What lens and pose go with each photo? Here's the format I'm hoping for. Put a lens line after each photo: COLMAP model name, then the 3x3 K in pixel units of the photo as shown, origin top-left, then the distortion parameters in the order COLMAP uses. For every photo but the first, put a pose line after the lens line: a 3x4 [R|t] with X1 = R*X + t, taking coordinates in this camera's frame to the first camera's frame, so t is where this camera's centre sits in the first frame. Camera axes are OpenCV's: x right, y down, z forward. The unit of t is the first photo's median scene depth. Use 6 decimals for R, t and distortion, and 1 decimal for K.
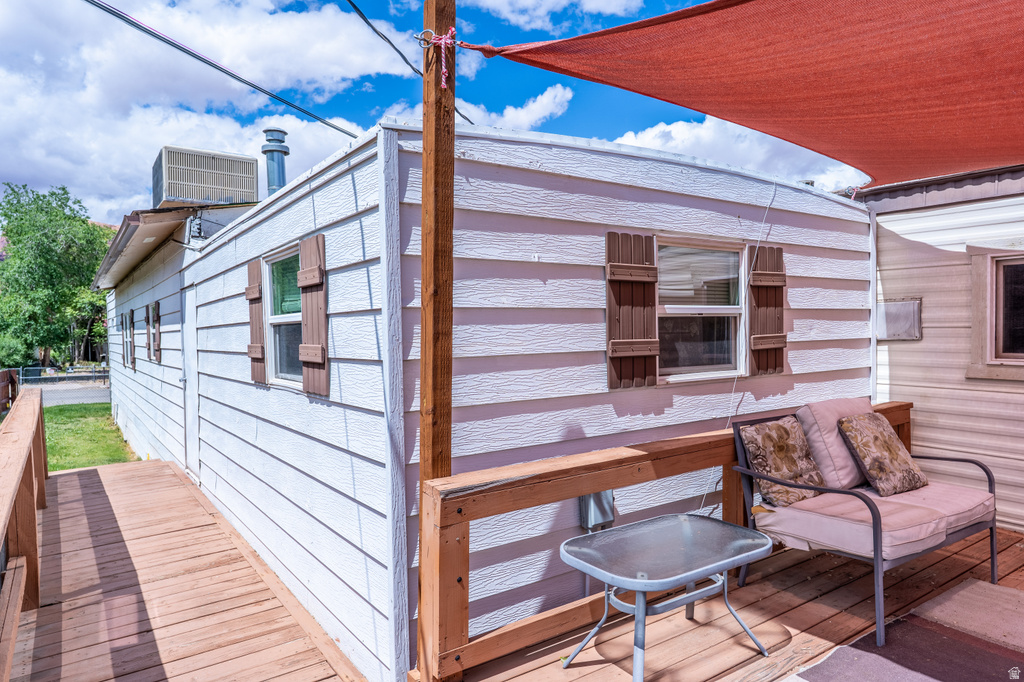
lens RADIAL K [[648.6, 0, 514.4], [0, 648.6, 341.9], [0, 0, 1]] dist [-0.001572, -0.001671]
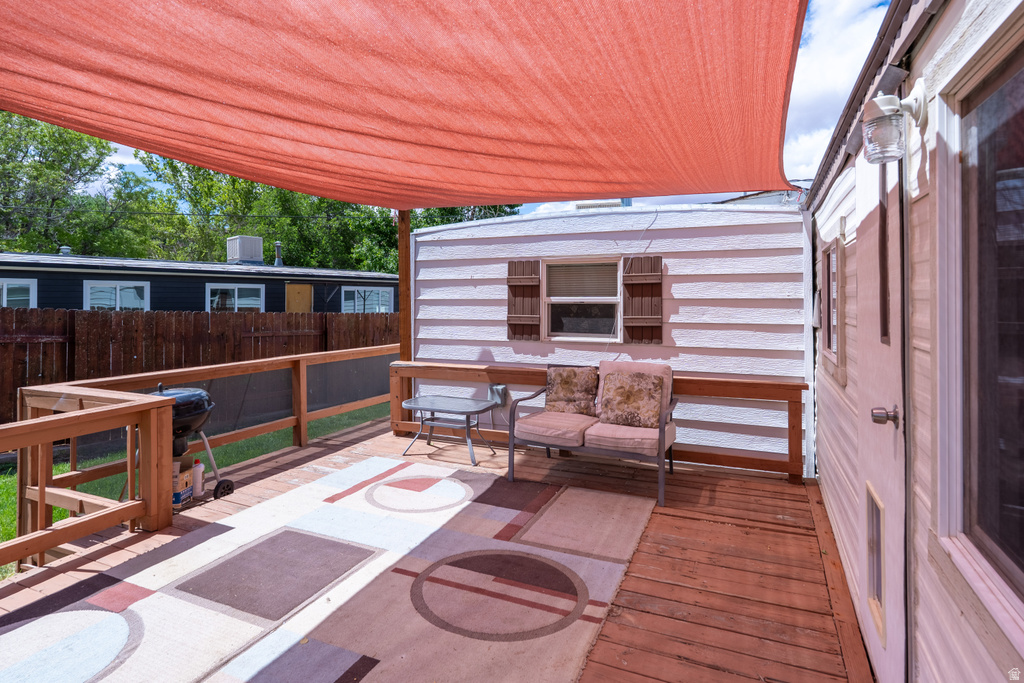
lens RADIAL K [[534.0, 0, 522.5], [0, 534.0, 294.2], [0, 0, 1]] dist [-0.007422, 0.000098]
pose [[0.530244, 0.004020, -0.847835, 1.357729], [-0.030290, 0.999440, -0.014204, -0.038711], [0.847304, 0.033212, 0.530069, 0.137014]]
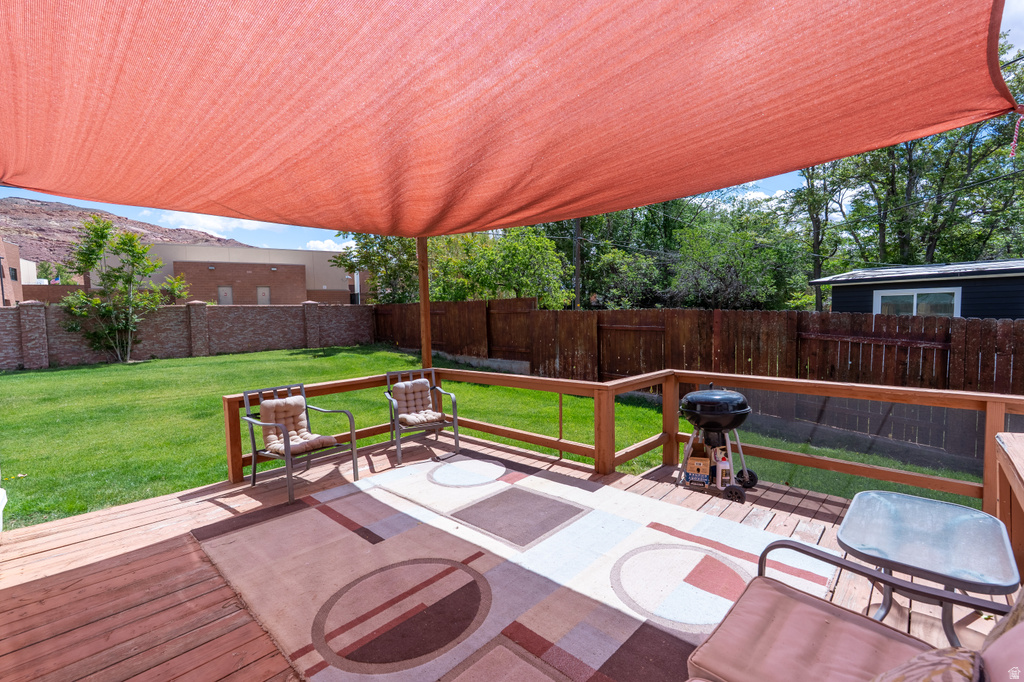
lens RADIAL K [[455.3, 0, 511.5], [0, 455.3, 339.8], [0, 0, 1]] dist [-0.003551, 0.001034]
pose [[-0.978823, 0.041458, -0.200467, 0.719858], [0.024593, 0.996000, 0.085901, -0.060059], [0.203227, 0.079151, -0.975927, 1.083610]]
